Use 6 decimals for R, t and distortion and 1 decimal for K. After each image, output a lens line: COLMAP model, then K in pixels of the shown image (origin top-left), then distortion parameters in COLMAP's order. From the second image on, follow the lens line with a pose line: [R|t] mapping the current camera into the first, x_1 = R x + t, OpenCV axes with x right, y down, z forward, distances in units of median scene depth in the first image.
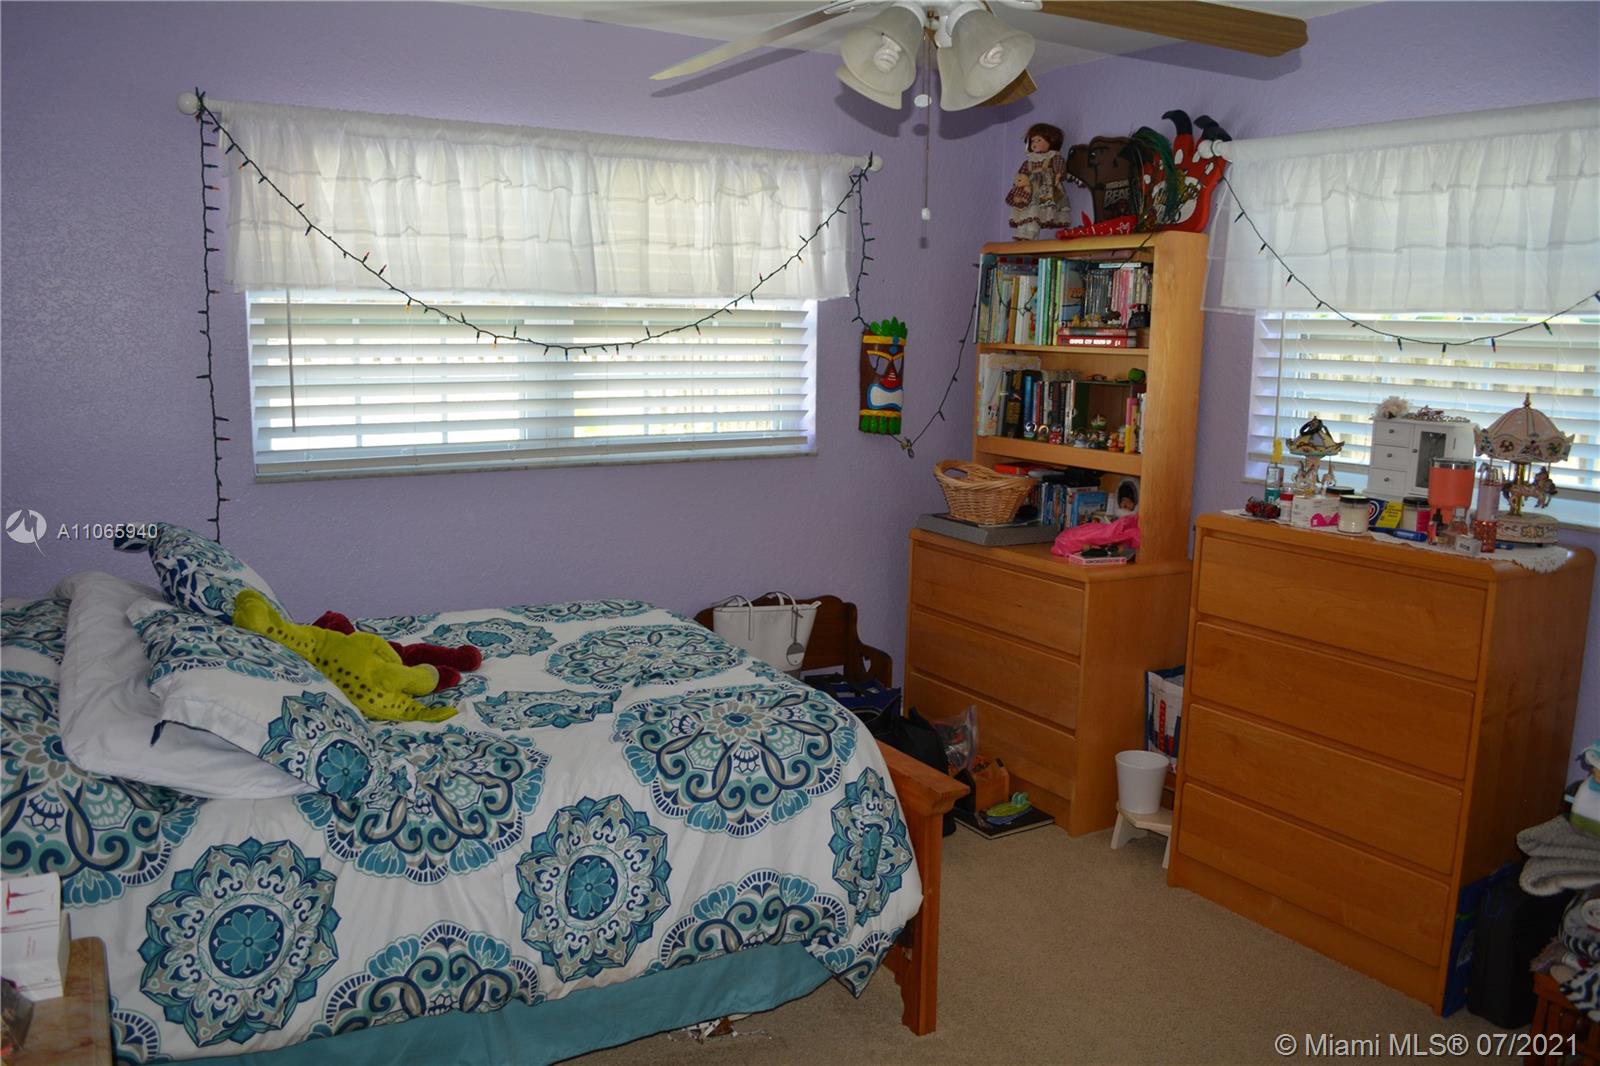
lens RADIAL K [[1269.5, 0, 800.3], [0, 1269.5, 531.4], [0, 0, 1]] dist [-0.079906, 0.009747]
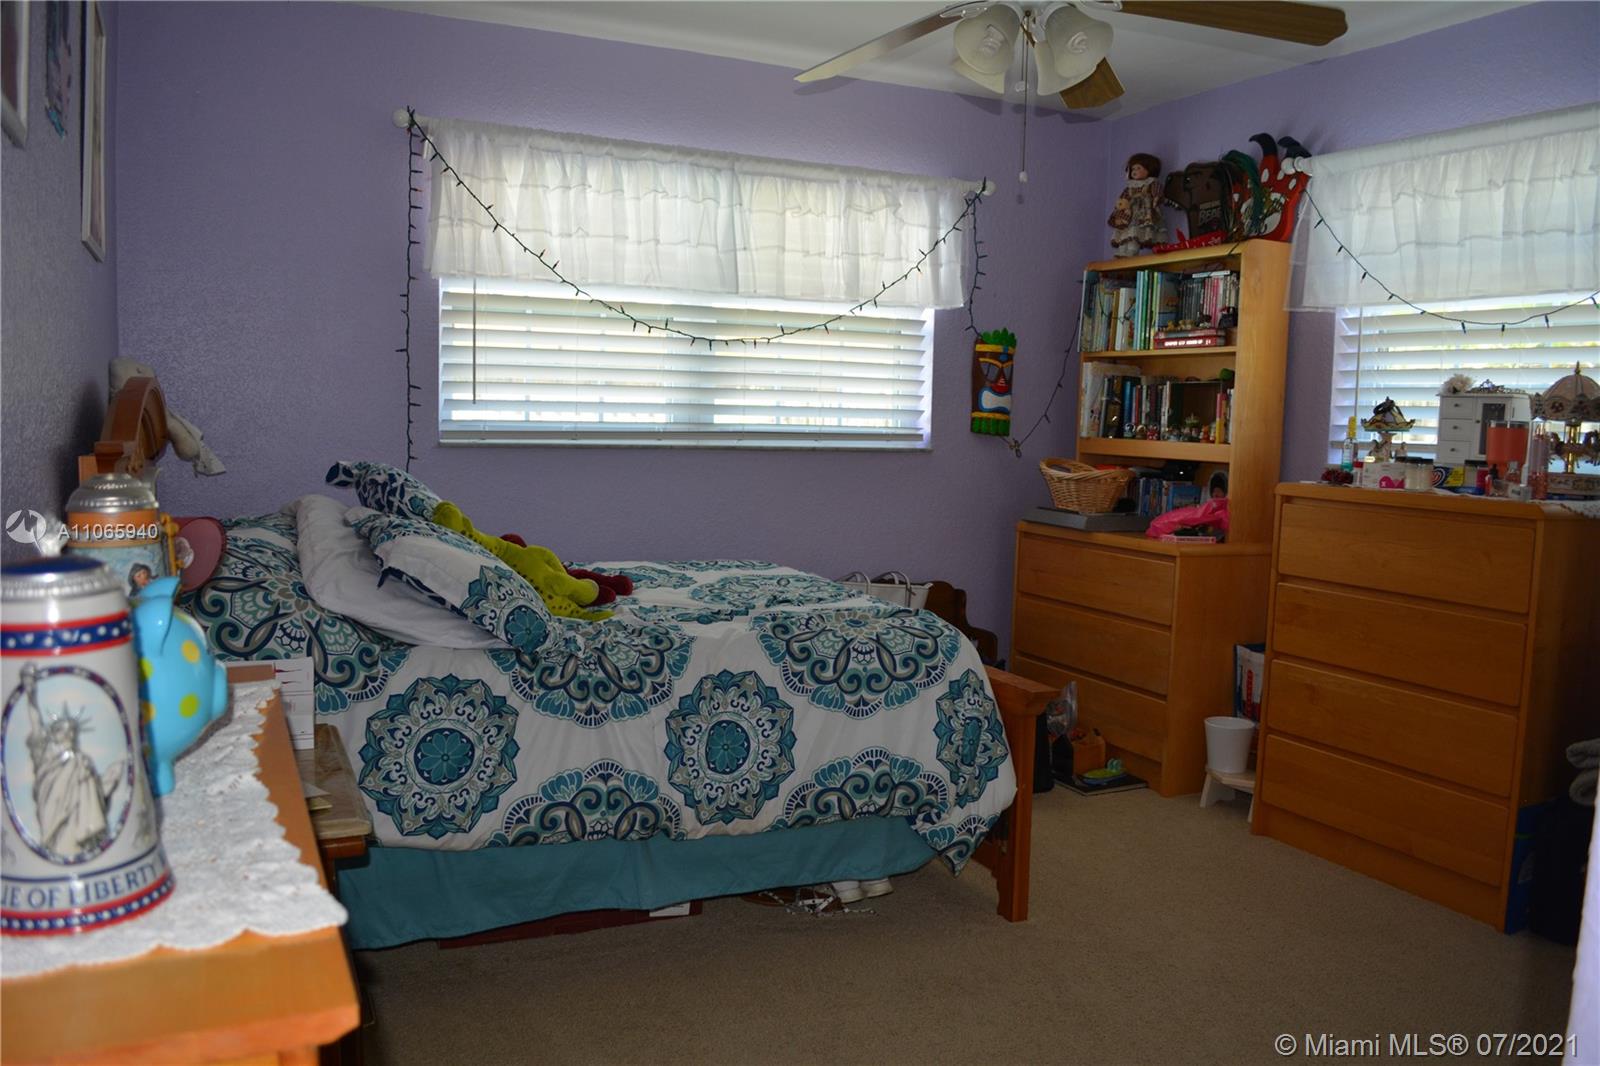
lens RADIAL K [[1269.5, 0, 801.4], [0, 1269.5, 535.6], [0, 0, 1]] dist [-0.079906, 0.009747]
pose [[0.995595, 0.019330, -0.091741, 0.003932], [-0.025555, 0.997415, -0.067163, 0.117601], [0.090205, 0.069211, 0.993515, -0.122199]]
